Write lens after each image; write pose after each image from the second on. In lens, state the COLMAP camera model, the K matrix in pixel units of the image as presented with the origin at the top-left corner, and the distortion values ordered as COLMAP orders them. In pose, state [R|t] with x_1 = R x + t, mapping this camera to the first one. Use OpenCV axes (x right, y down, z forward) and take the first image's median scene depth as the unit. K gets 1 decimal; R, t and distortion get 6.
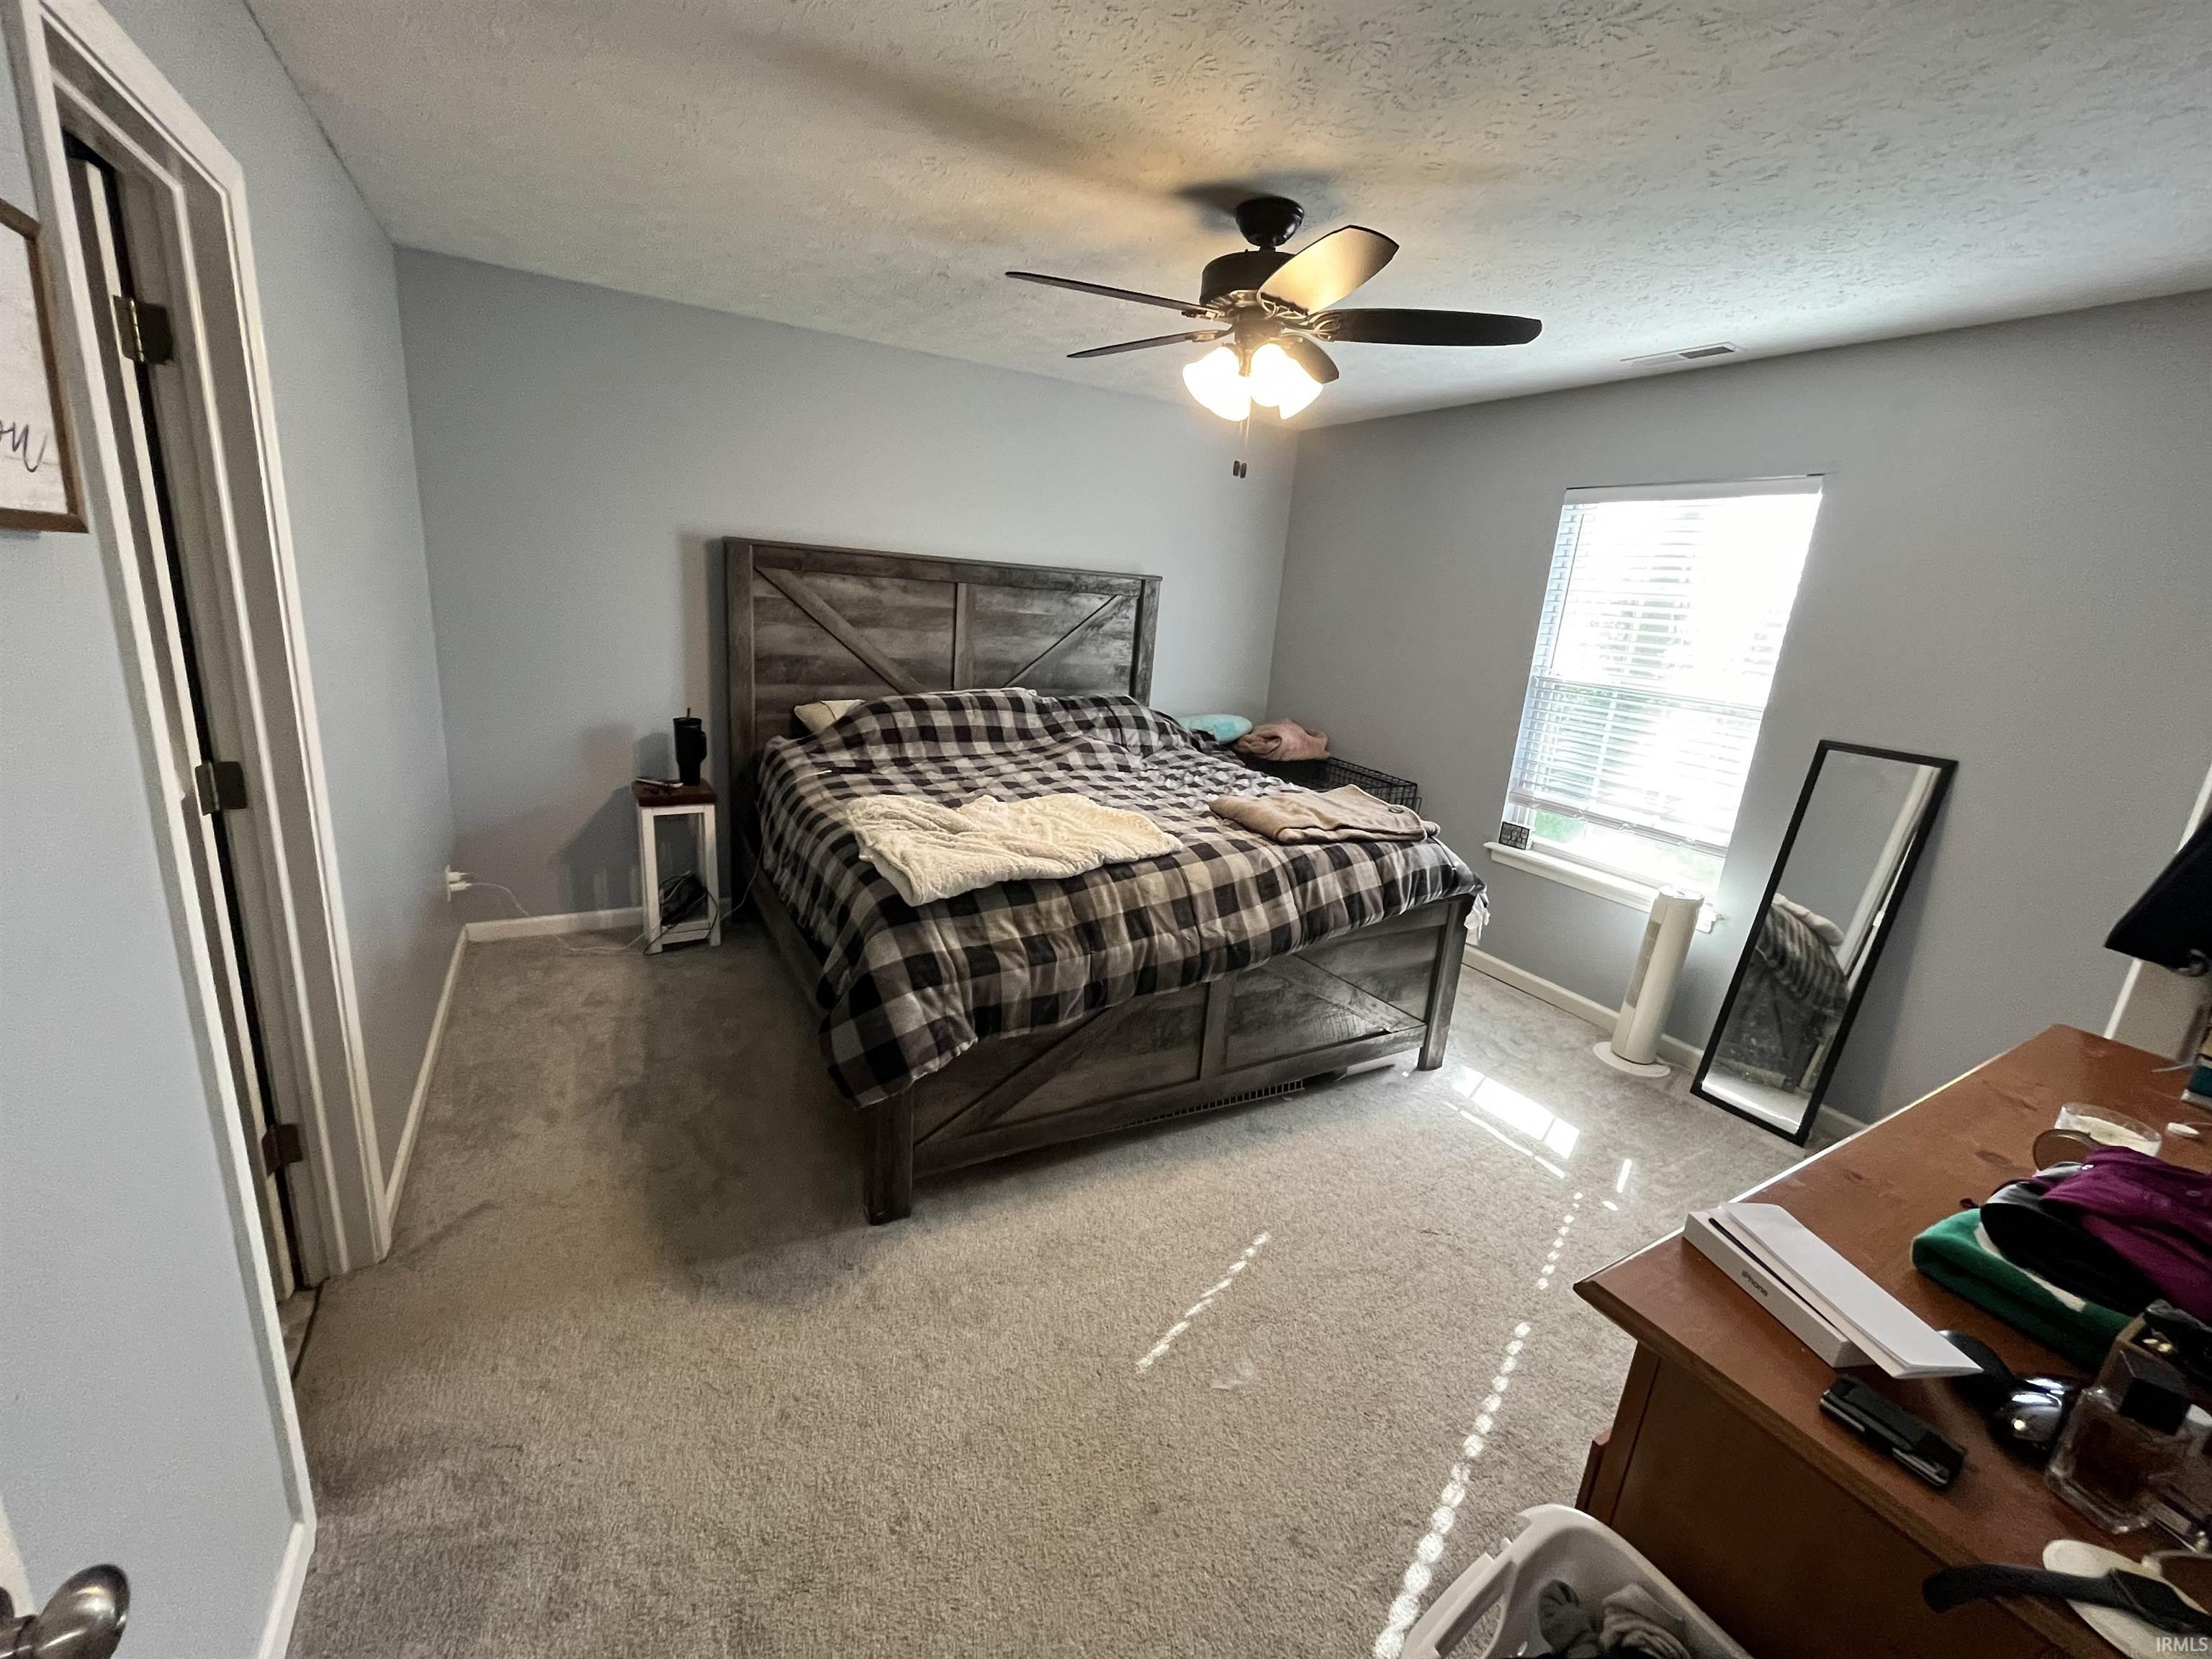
lens RADIAL K [[893.9, 0, 1104.1], [0, 893.9, 817.2], [0, 0, 1]] dist [0.002710, 0.000053]
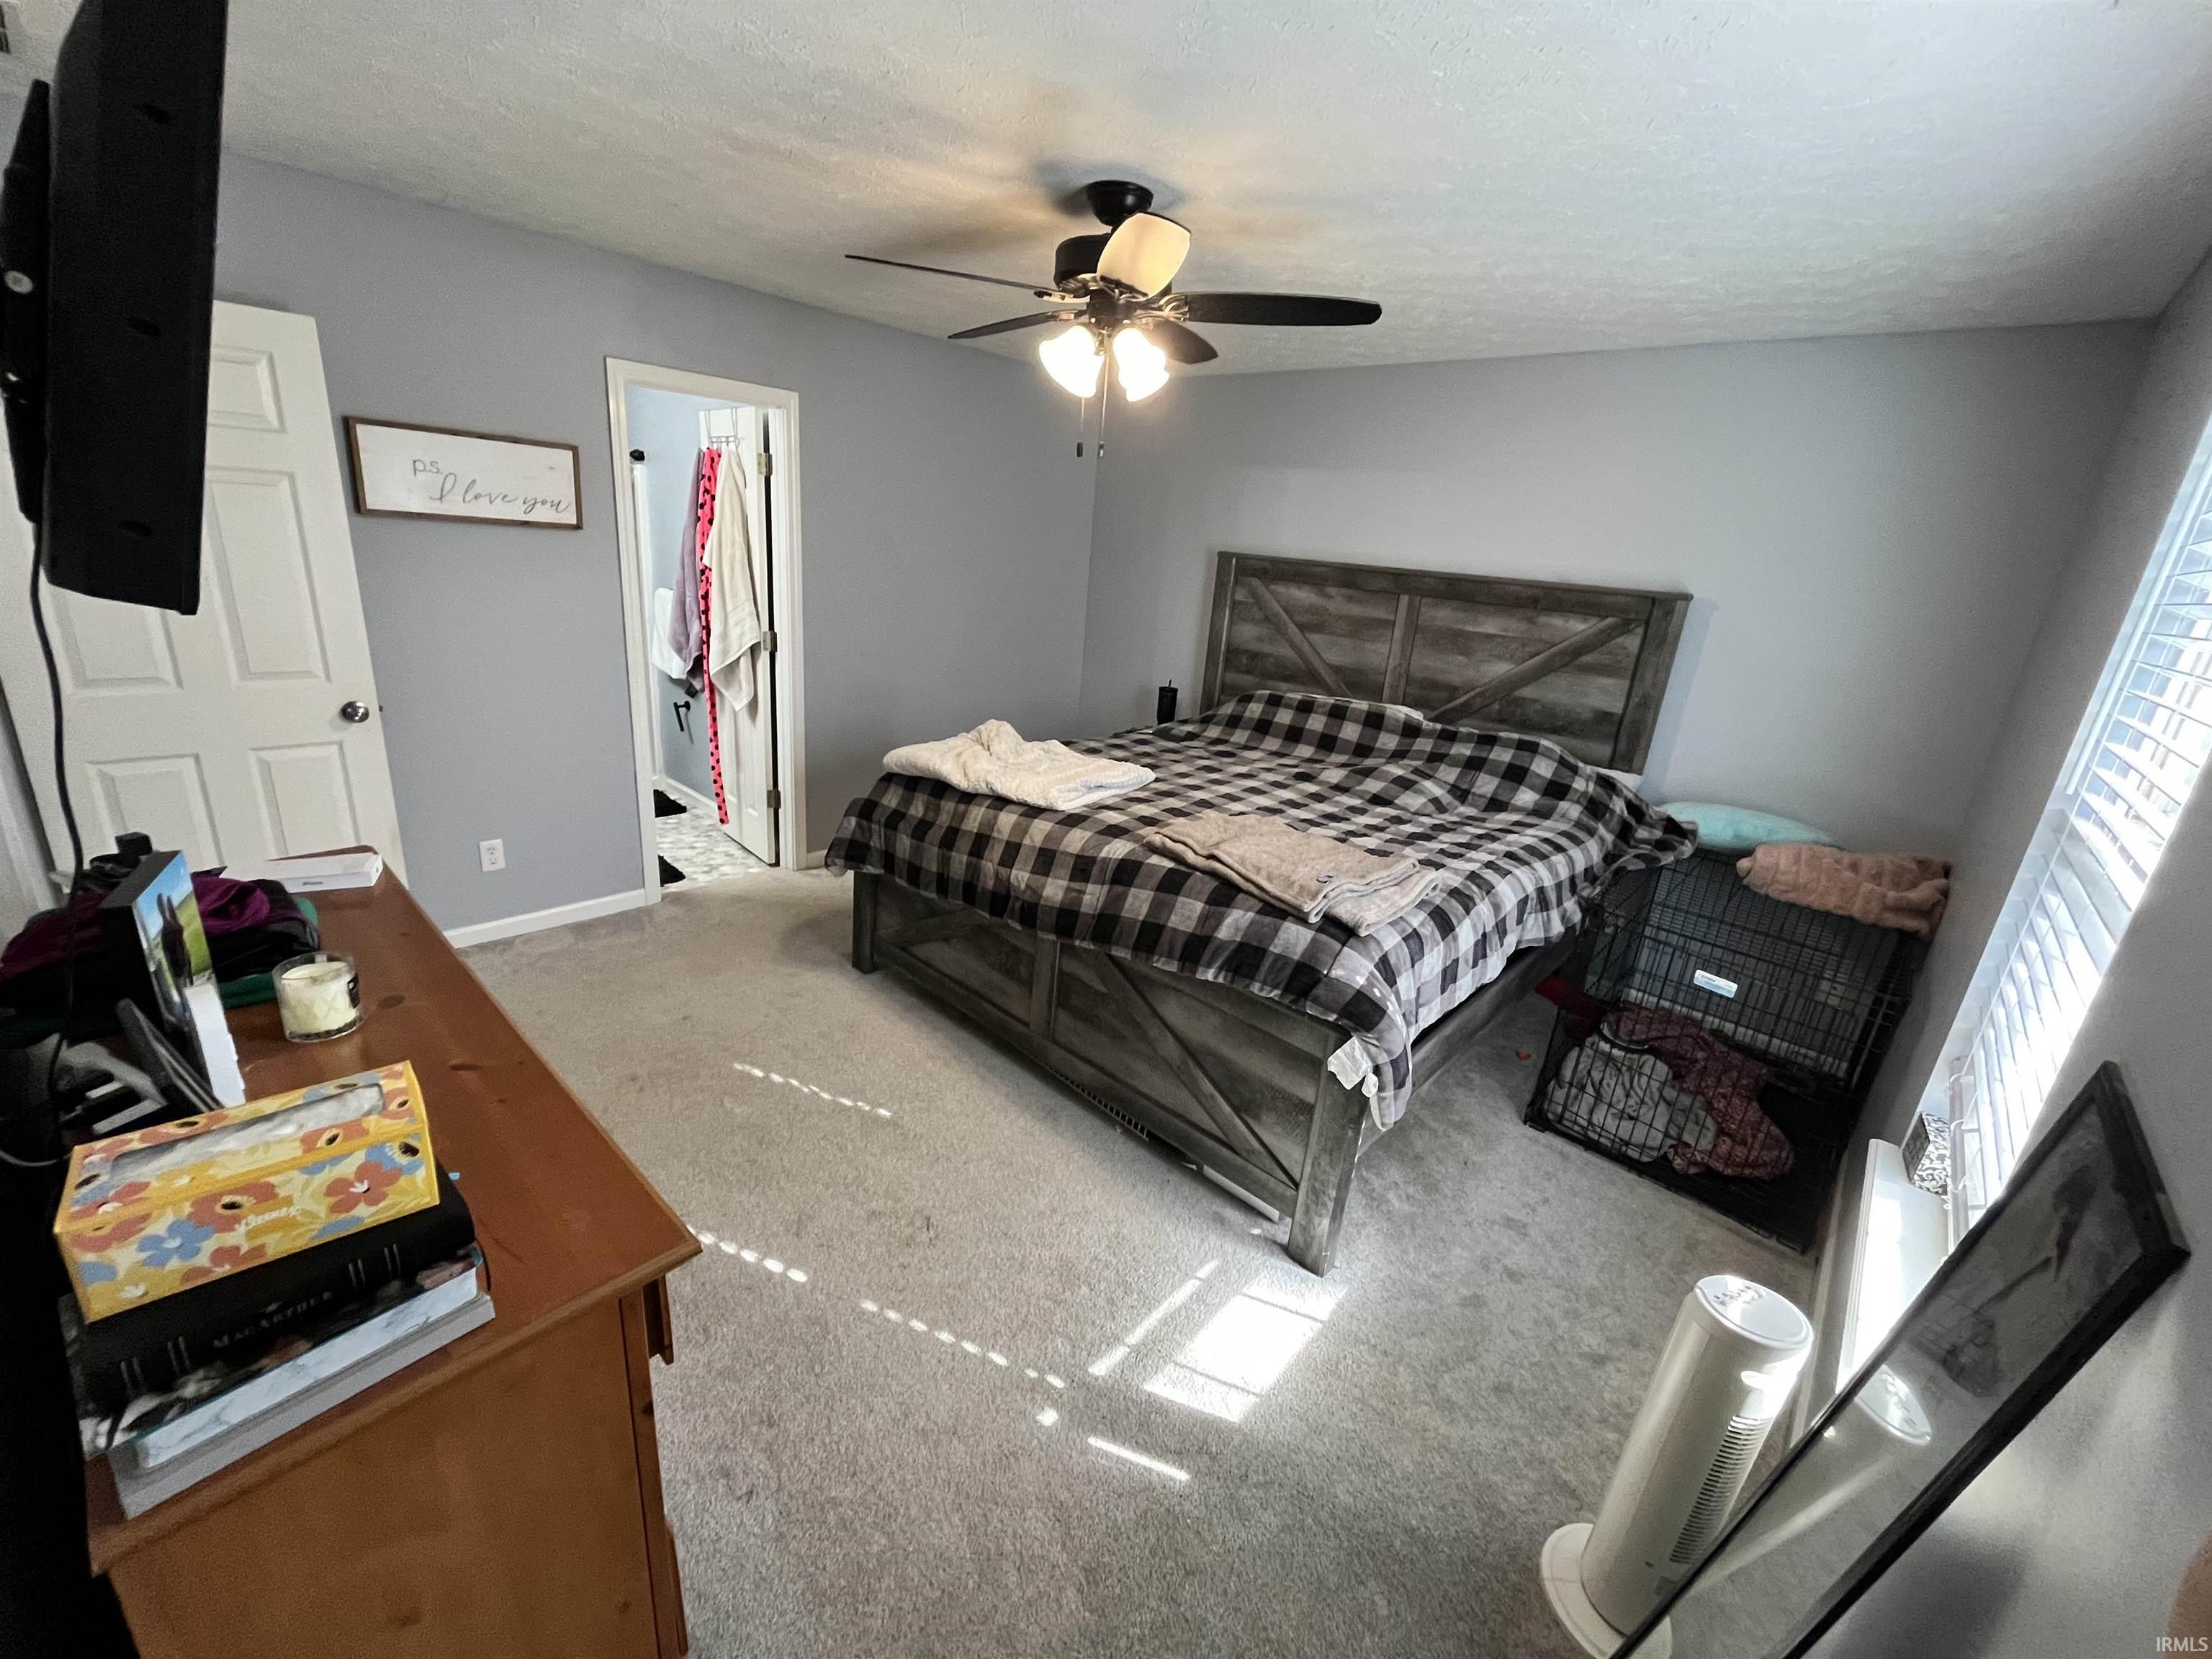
lens RADIAL K [[880.9, 0, 1106.0], [0, 880.9, 829.5], [0, 0, 1]] dist [0.001212, -0.000008]
pose [[0.316725, 0.248086, -0.915499, 0.717497], [-0.293605, 0.943428, 0.154079, -0.080817], [0.901932, 0.219995, 0.371646, 0.445503]]
